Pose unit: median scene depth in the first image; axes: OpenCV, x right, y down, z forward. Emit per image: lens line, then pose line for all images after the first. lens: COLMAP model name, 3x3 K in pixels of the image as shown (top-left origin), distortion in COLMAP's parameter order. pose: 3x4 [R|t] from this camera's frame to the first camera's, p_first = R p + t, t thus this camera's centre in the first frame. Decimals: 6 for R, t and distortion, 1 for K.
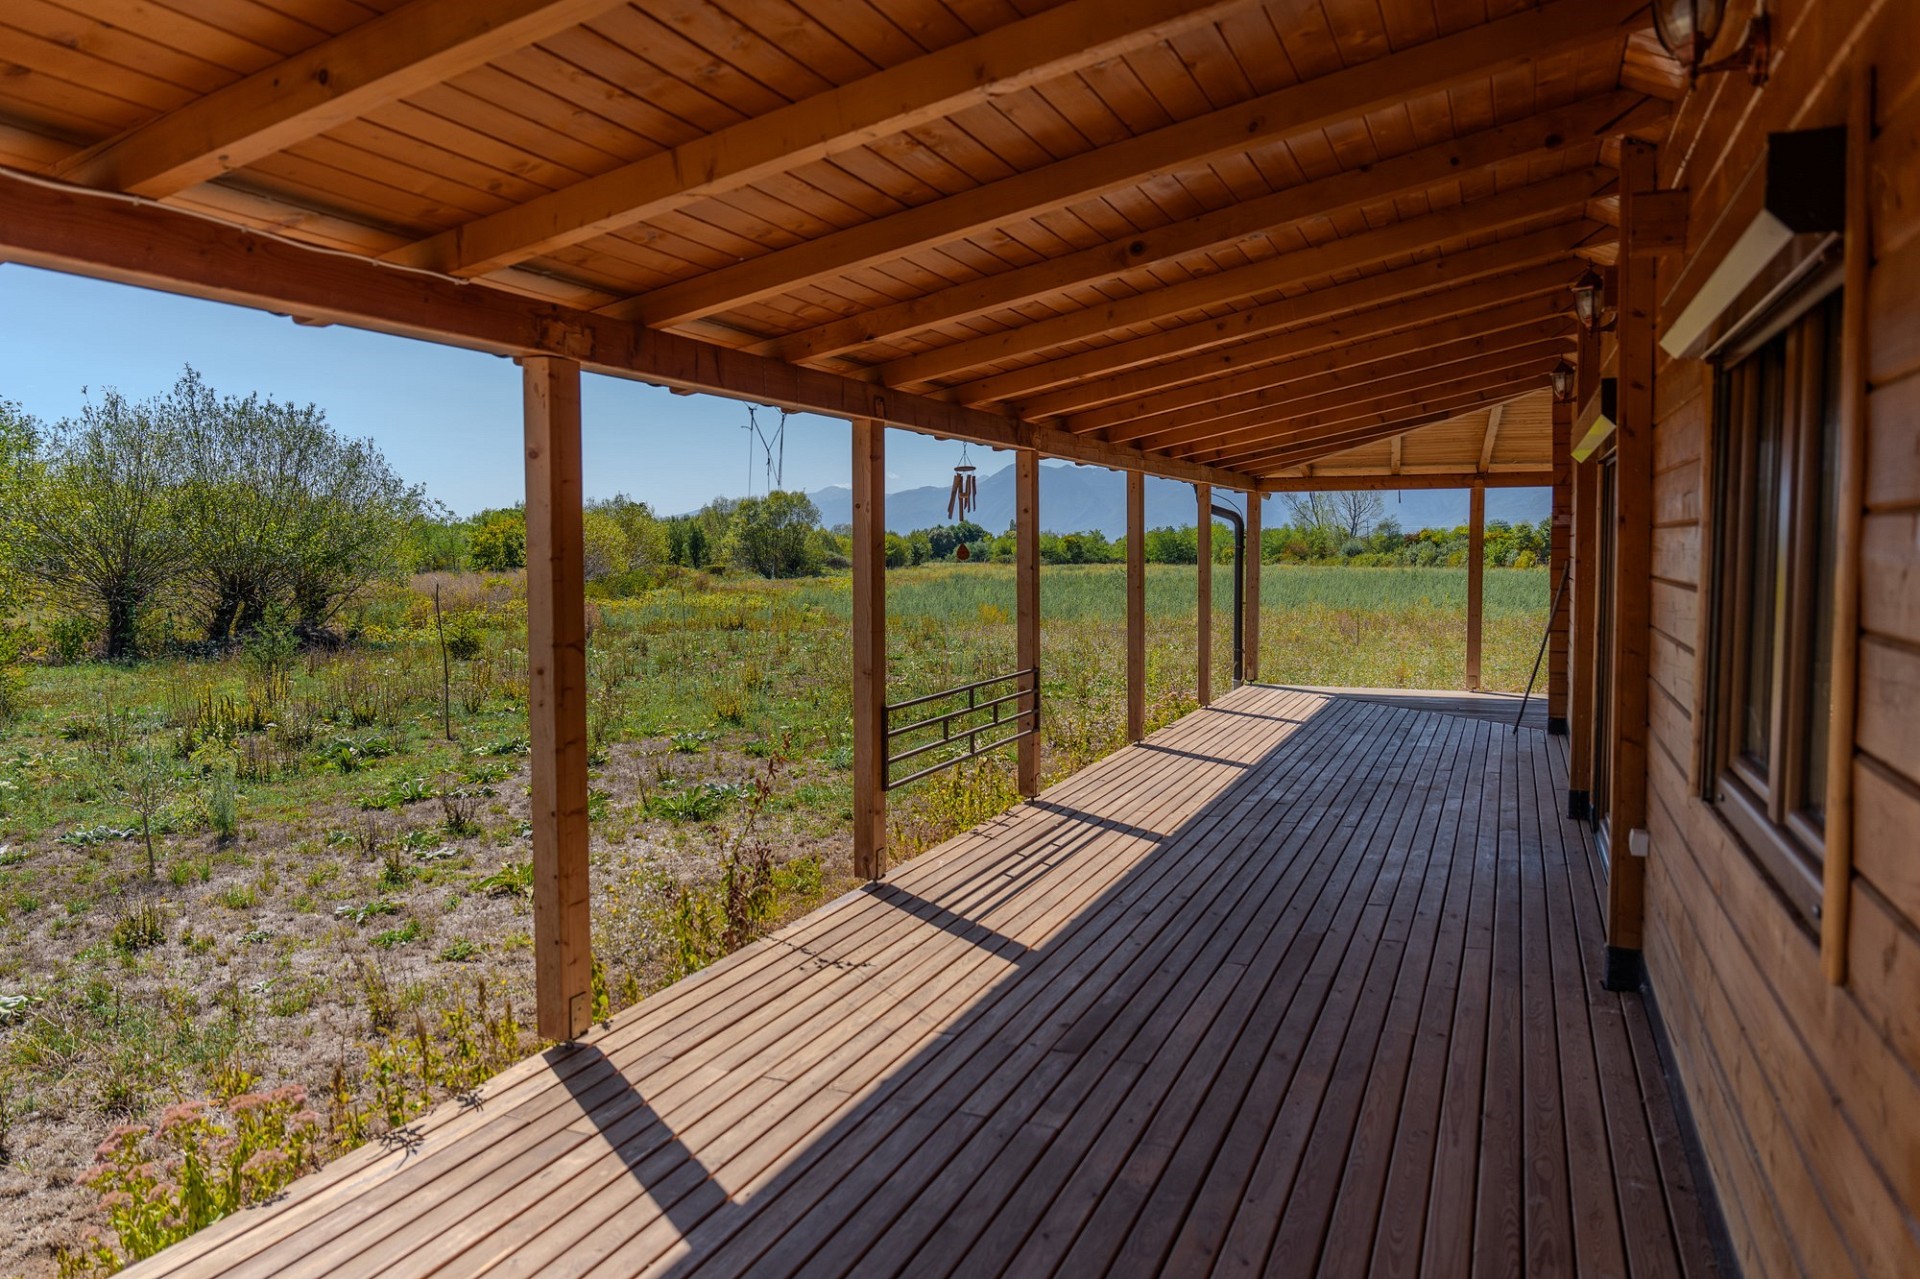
lens RADIAL K [[1351.8, 0, 963.0], [0, 1351.8, 643.7], [0, 0, 1]] dist [0.010777, -0.023570]
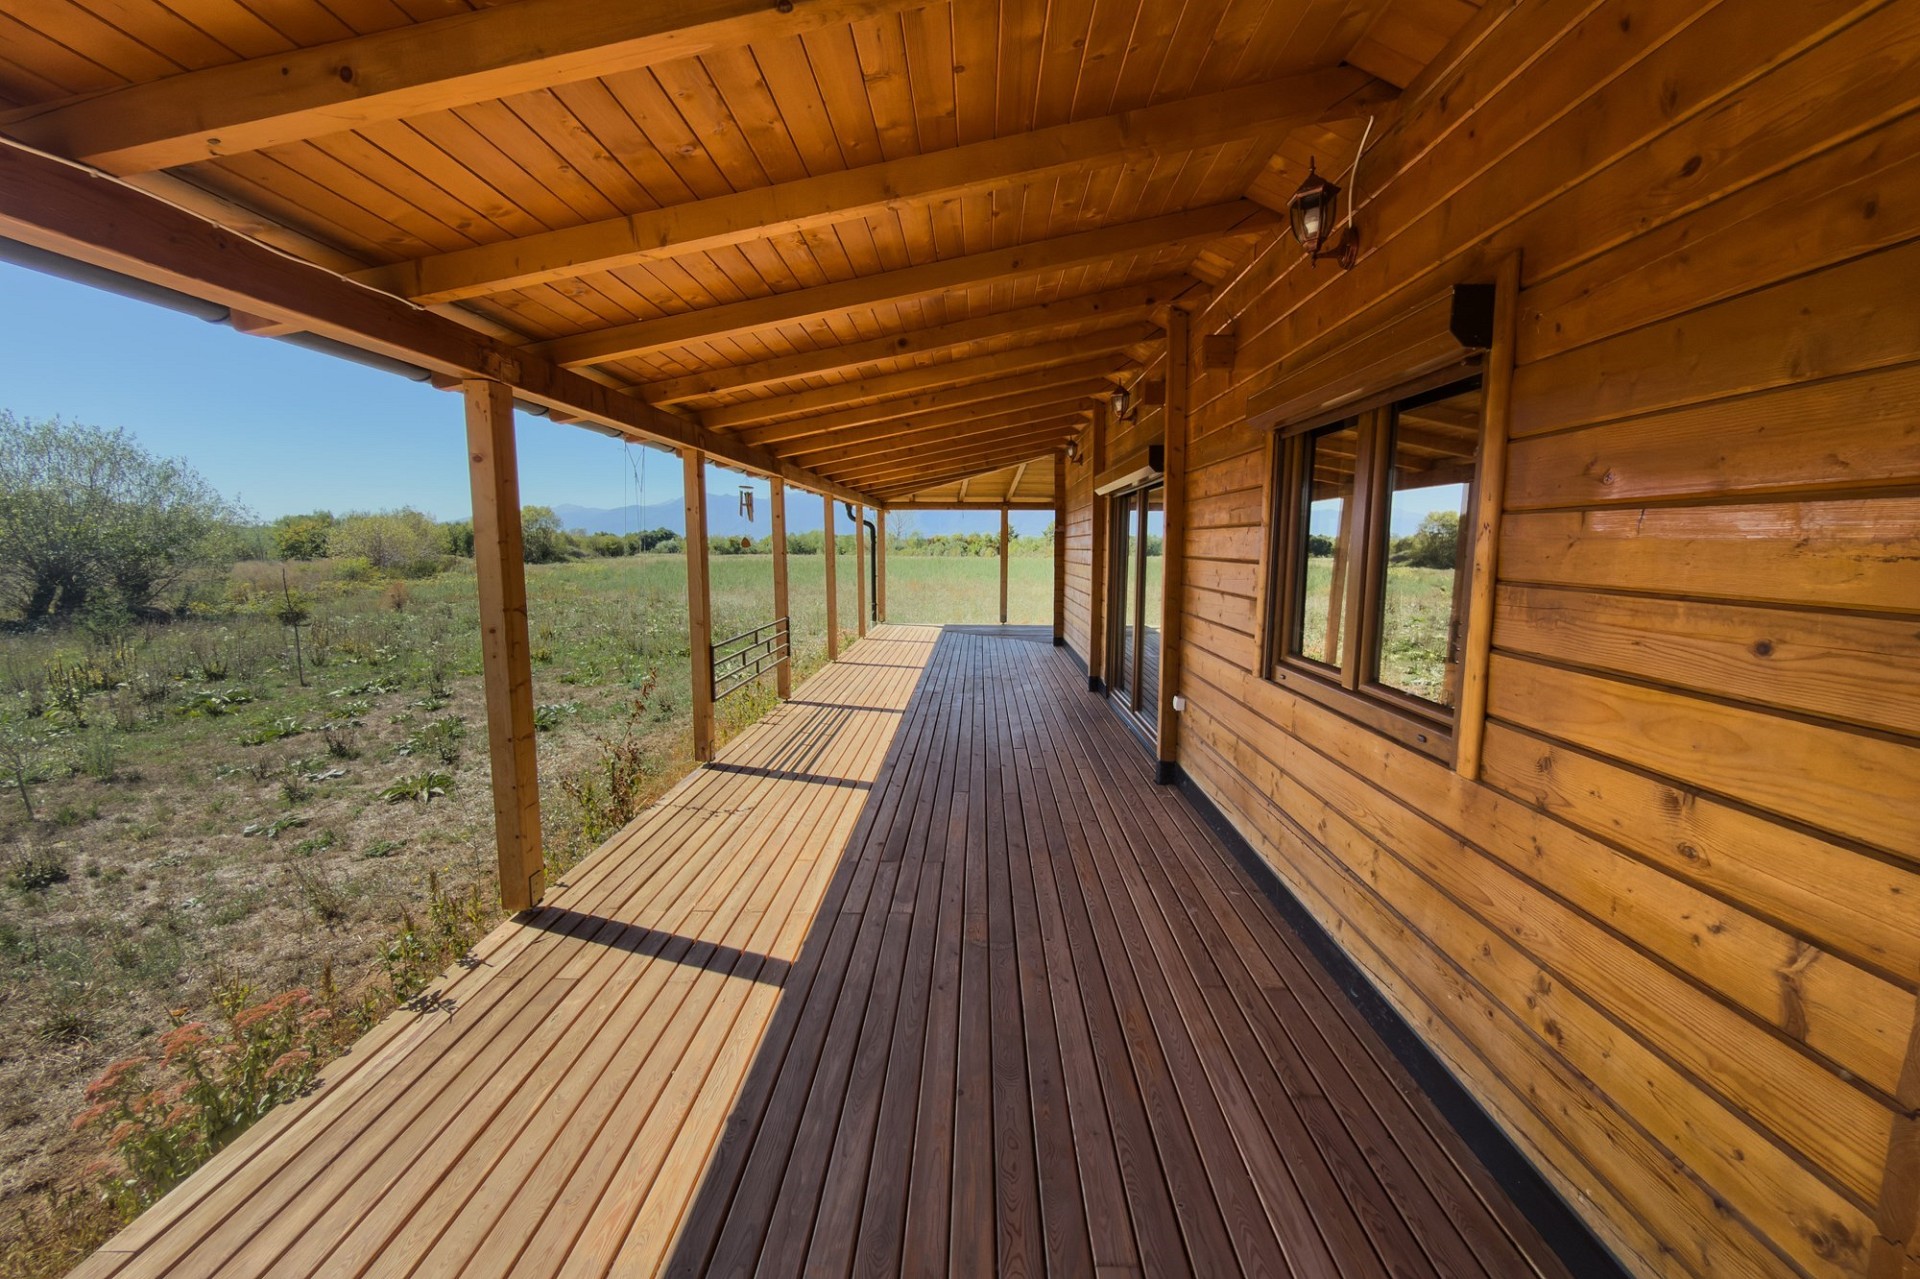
lens RADIAL K [[772.4, 0, 960.5], [0, 772.4, 644.2], [0, 0, 1]] dist [0.001272, -0.003023]
pose [[0.924528, -0.045878, 0.378342, -0.126283], [0.024954, 0.997885, 0.060026, 0.000362], [-0.380295, -0.046055, 0.923718, 0.110243]]
